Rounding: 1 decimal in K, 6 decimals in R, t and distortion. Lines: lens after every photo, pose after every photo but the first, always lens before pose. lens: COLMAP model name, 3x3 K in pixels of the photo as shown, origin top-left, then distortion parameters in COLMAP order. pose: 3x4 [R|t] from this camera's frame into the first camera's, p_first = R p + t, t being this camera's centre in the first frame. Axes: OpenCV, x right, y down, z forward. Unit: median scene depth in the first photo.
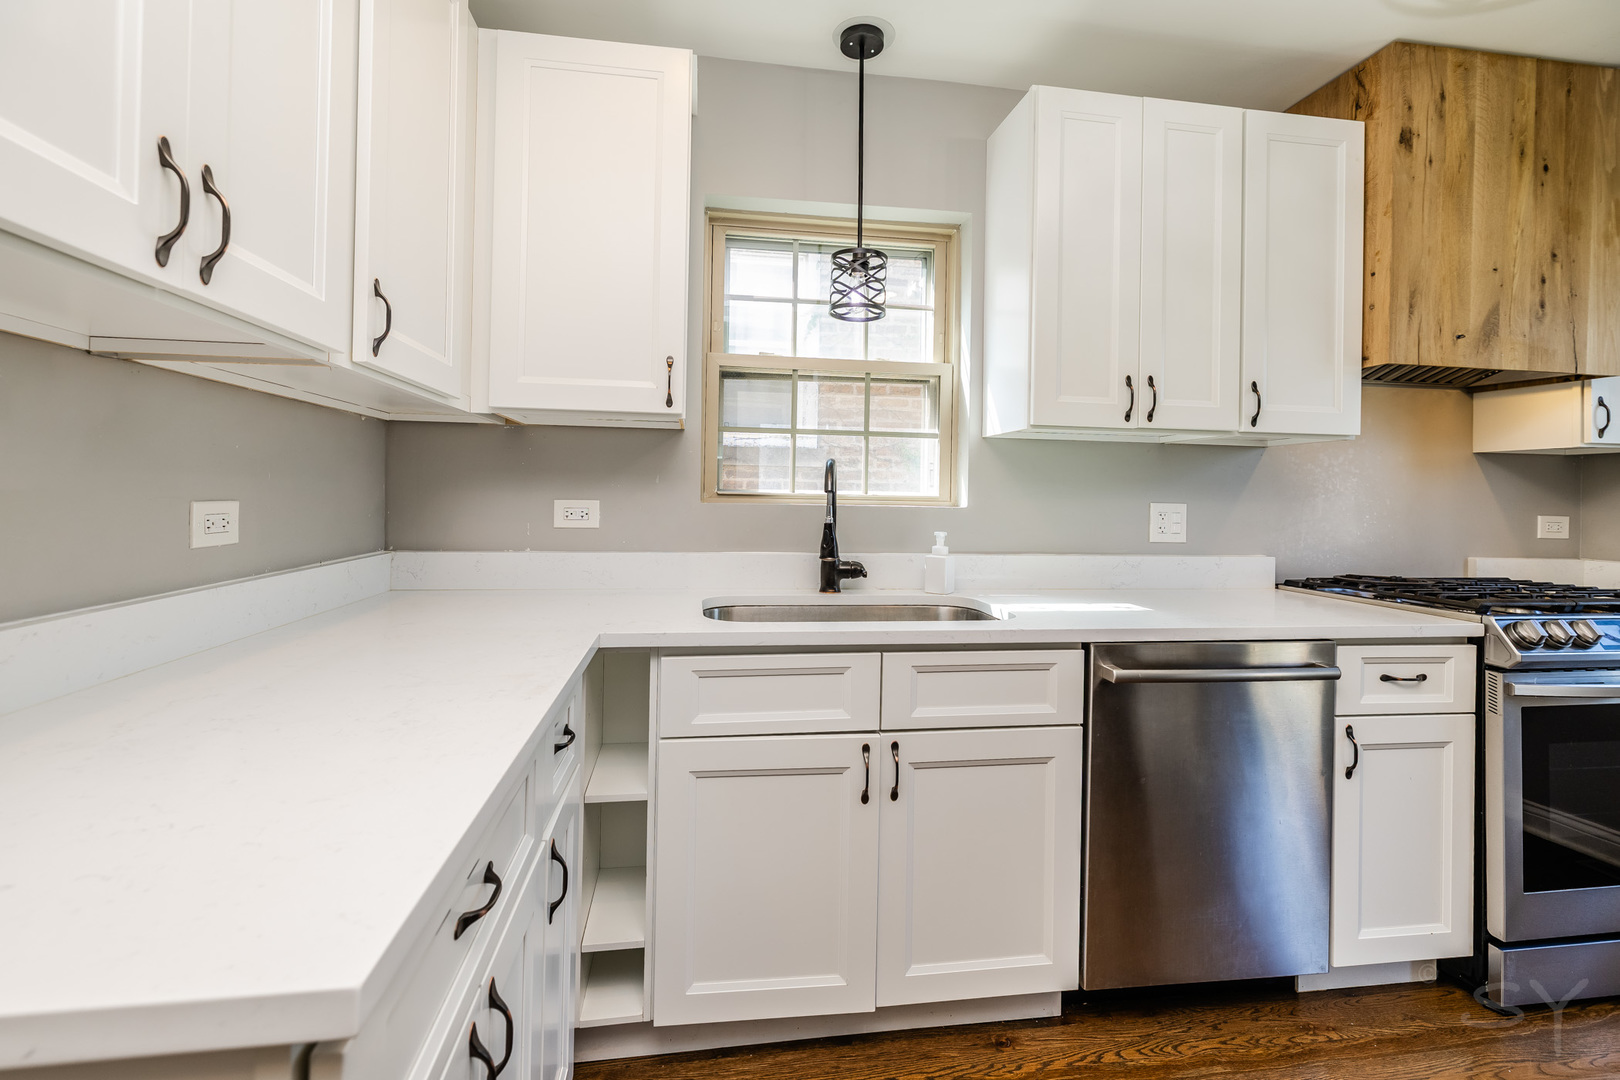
lens RADIAL K [[703.8, 0, 804.9], [0, 703.8, 490.3], [0, 0, 1]] dist [-0.019921, 0.011141]
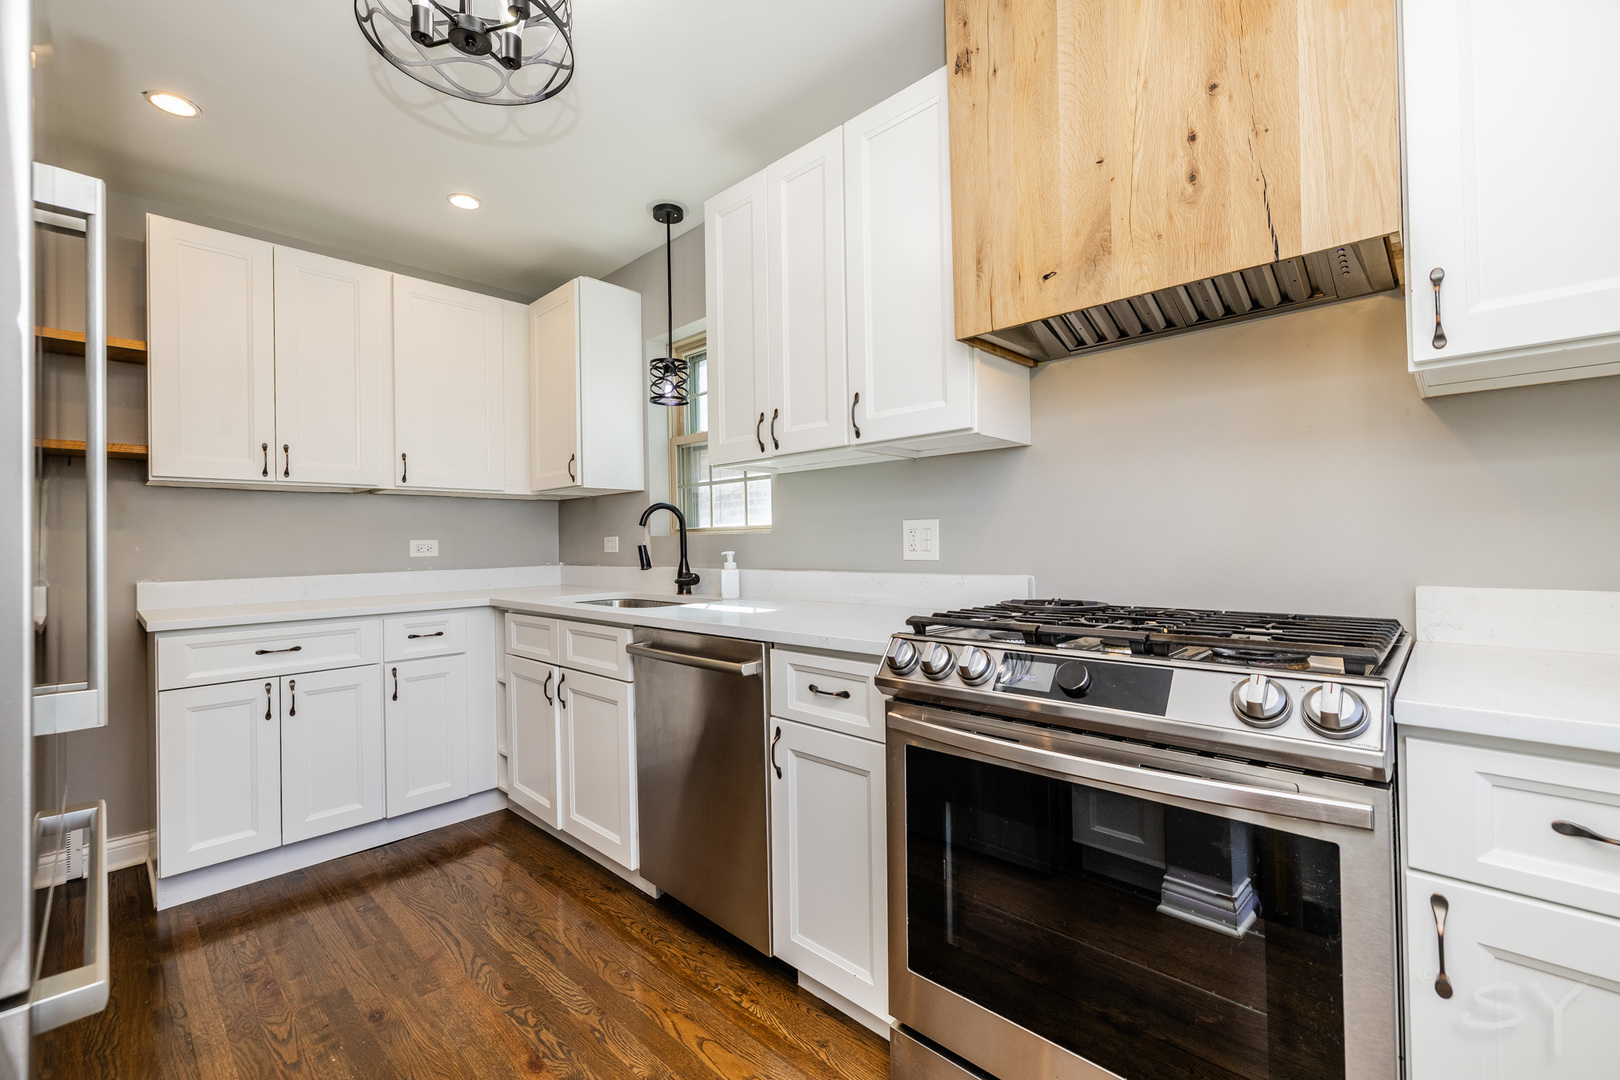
lens RADIAL K [[684.9, 0, 804.1], [0, 684.9, 534.0], [0, 0, 1]] dist [0.000932, 0.000179]
pose [[0.607717, -0.037461, -0.793270, 1.351831], [0.031836, 0.999233, -0.022799, 0.062910], [0.793516, -0.011399, 0.608443, 0.346999]]
